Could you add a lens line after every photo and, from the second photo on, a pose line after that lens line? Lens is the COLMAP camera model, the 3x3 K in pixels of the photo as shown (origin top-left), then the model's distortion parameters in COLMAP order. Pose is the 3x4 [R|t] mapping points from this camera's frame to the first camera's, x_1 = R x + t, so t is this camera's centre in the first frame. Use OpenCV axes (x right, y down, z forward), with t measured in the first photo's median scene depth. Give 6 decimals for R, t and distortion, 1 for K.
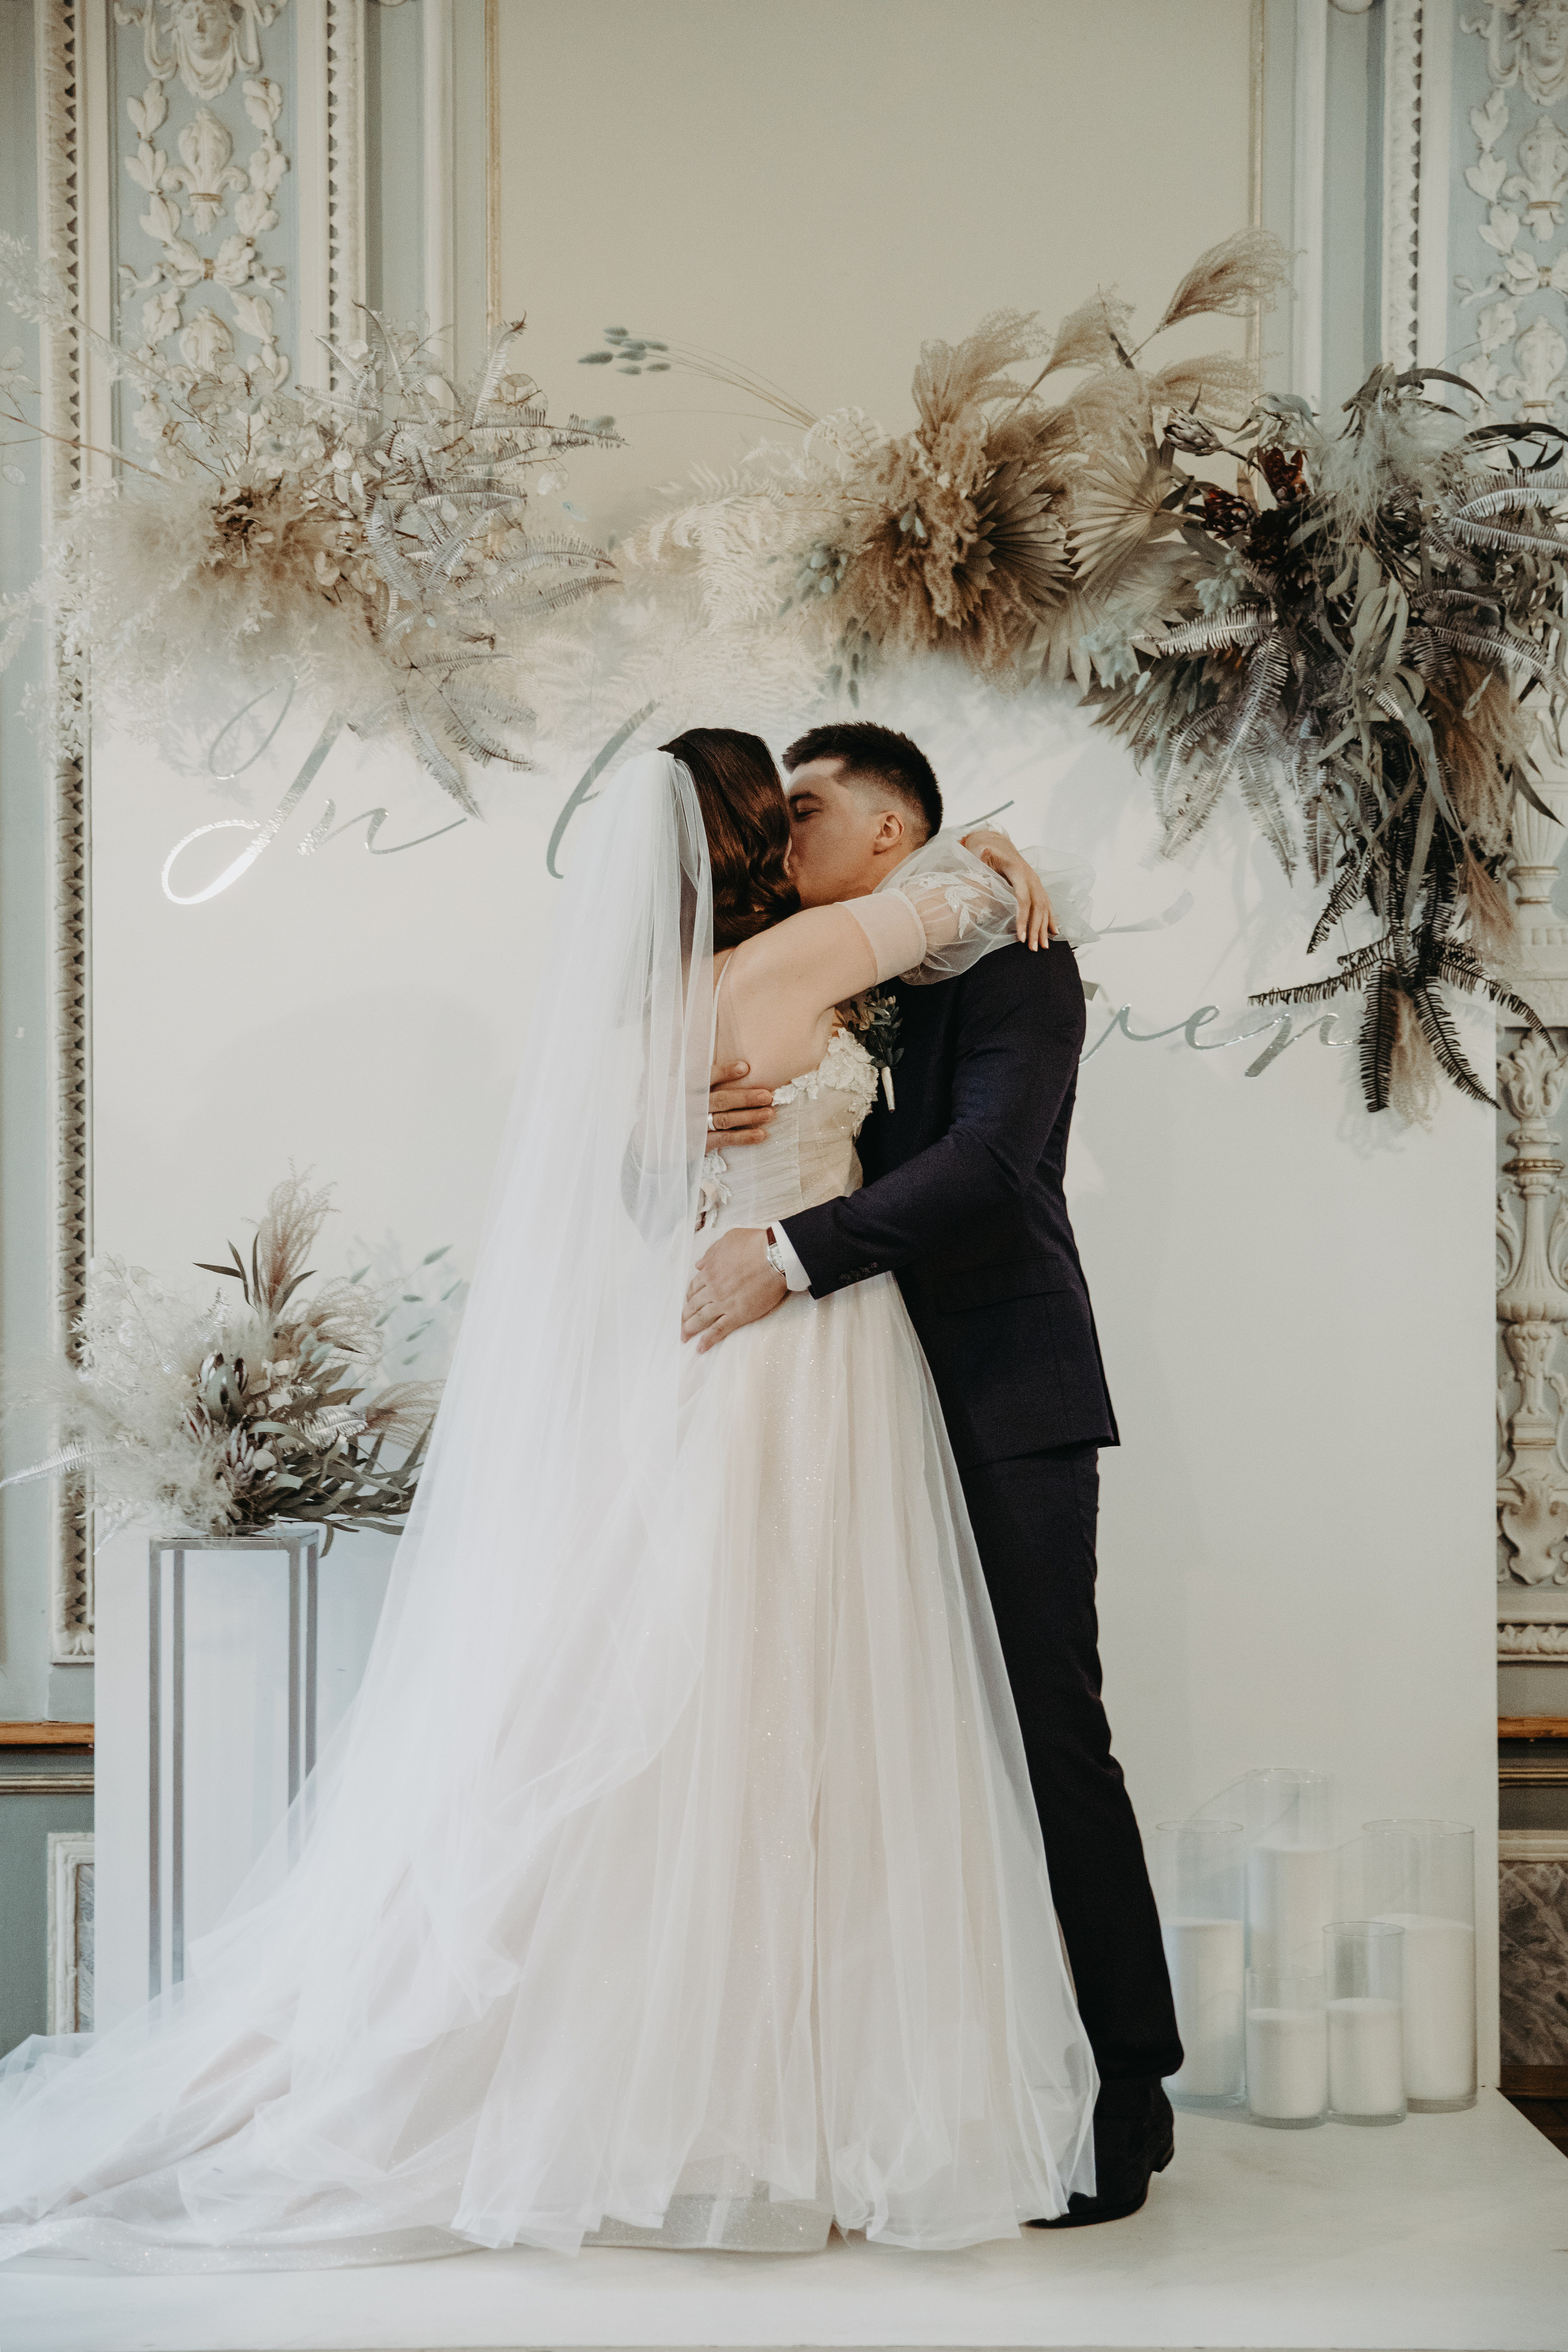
lens RADIAL K [[3437.6, 0, 782.7], [0, 3437.6, 1350.6], [0, 0, 1]] dist [0.080549, 0.081415]
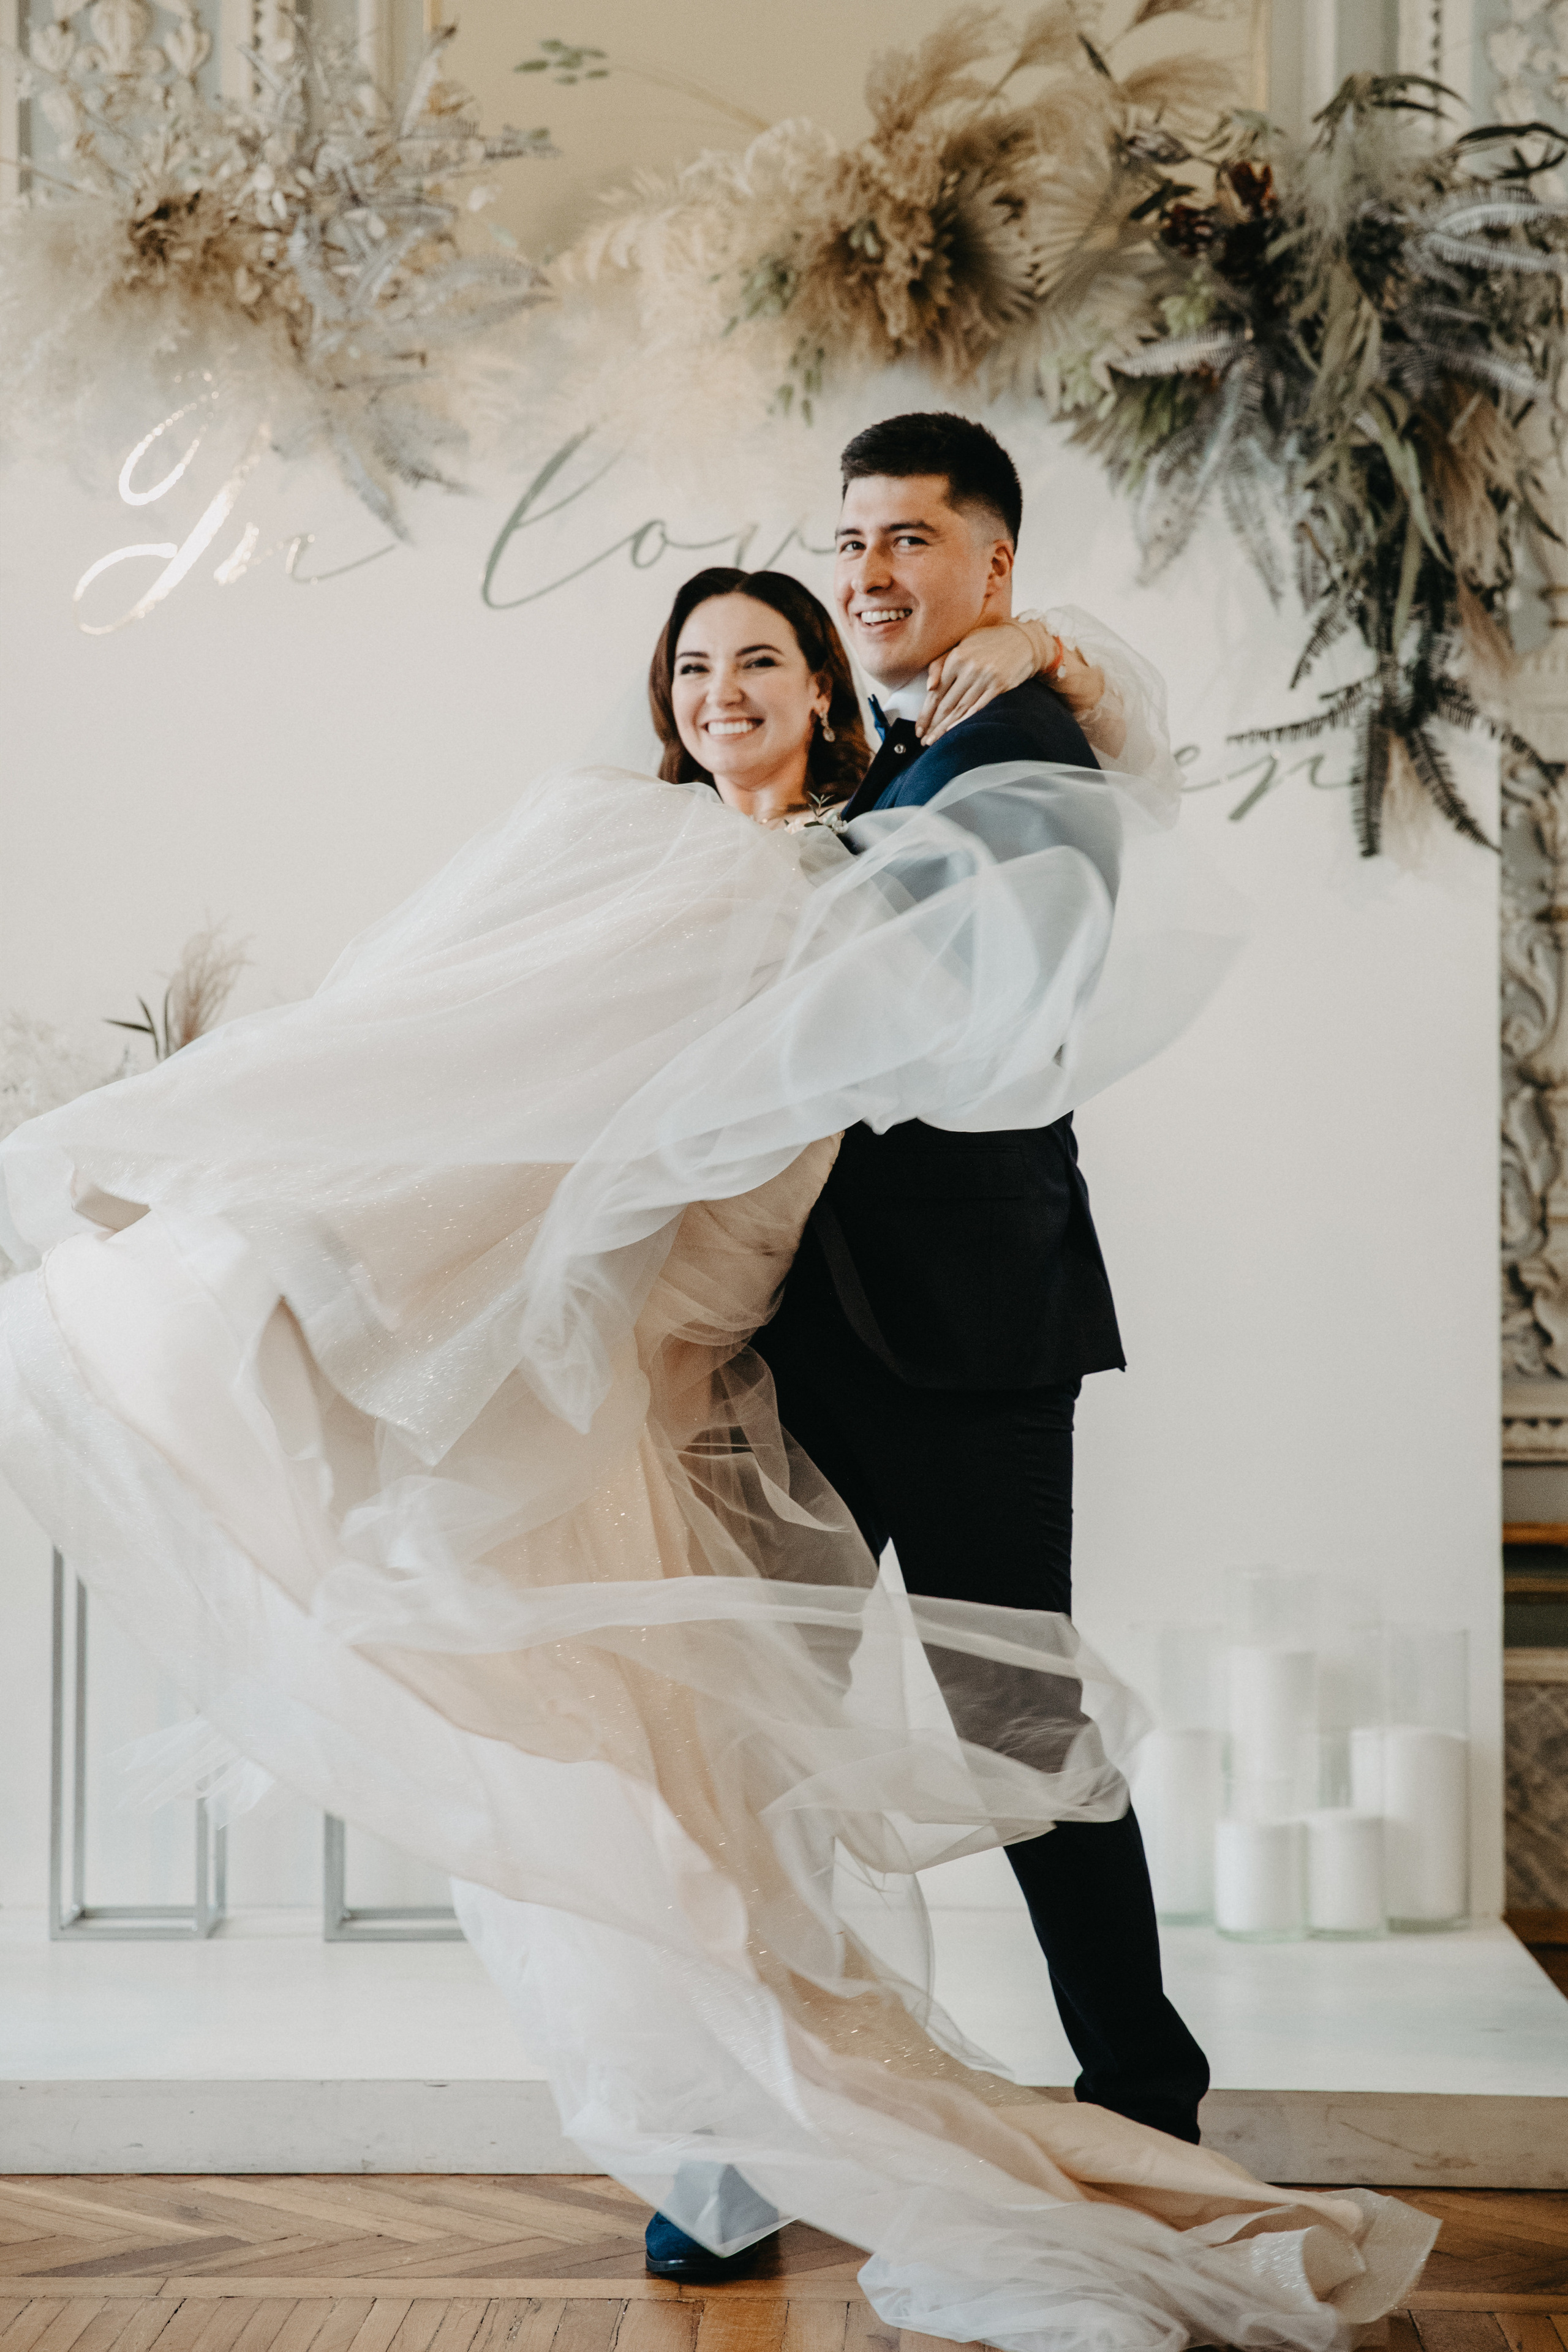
lens RADIAL K [[4796.6, 0, 770.1], [0, 4796.6, 1095.1], [0, 0, 1]] dist [0.209388, 0.084267]
pose [[0.999555, 0.003395, -0.029626, 0.051097], [-0.003682, 0.999947, -0.009652, 0.008260], [0.029592, 0.009757, 0.999514, -0.317806]]
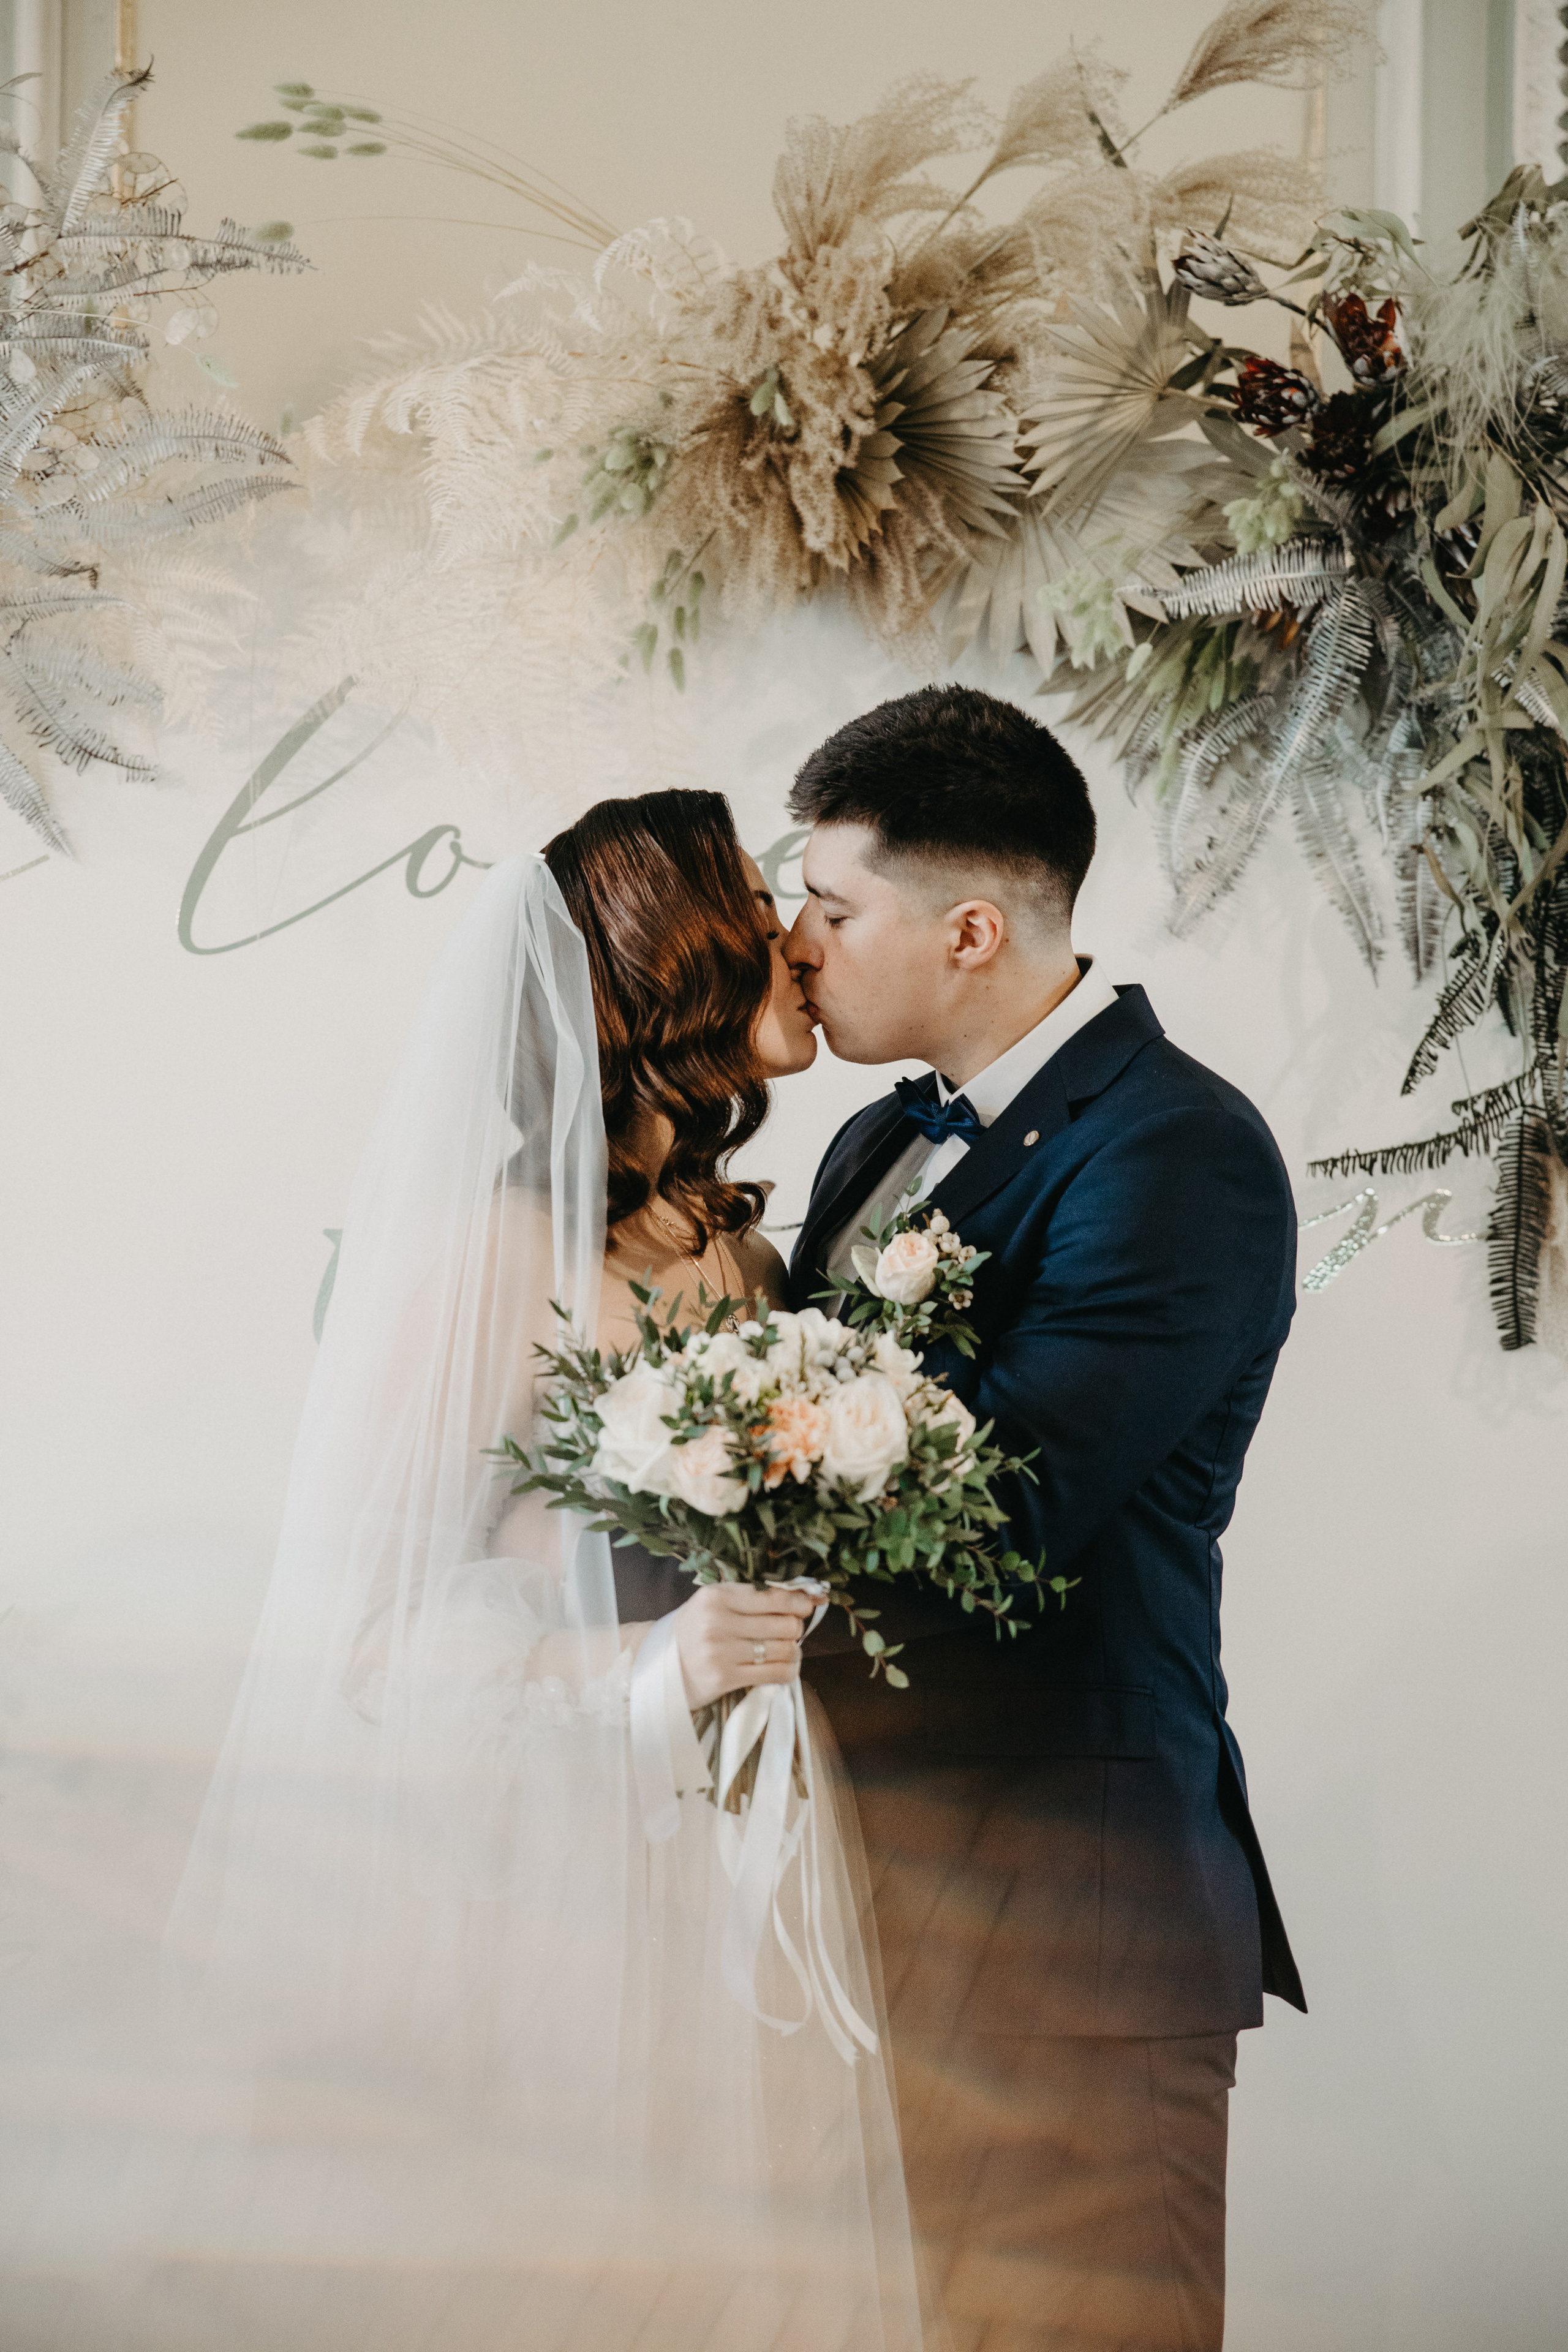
lens RADIAL K [[4796.6, 0, 770.1], [0, 4796.6, 1095.1], [0, 0, 1]] dist [0.209388, 0.084267]
pose [[0.999604, 0.014894, 0.023860, 0.018233], [-0.012500, 0.995158, -0.097489, -0.029964], [-0.025196, 0.097152, 0.994951, 0.145115]]
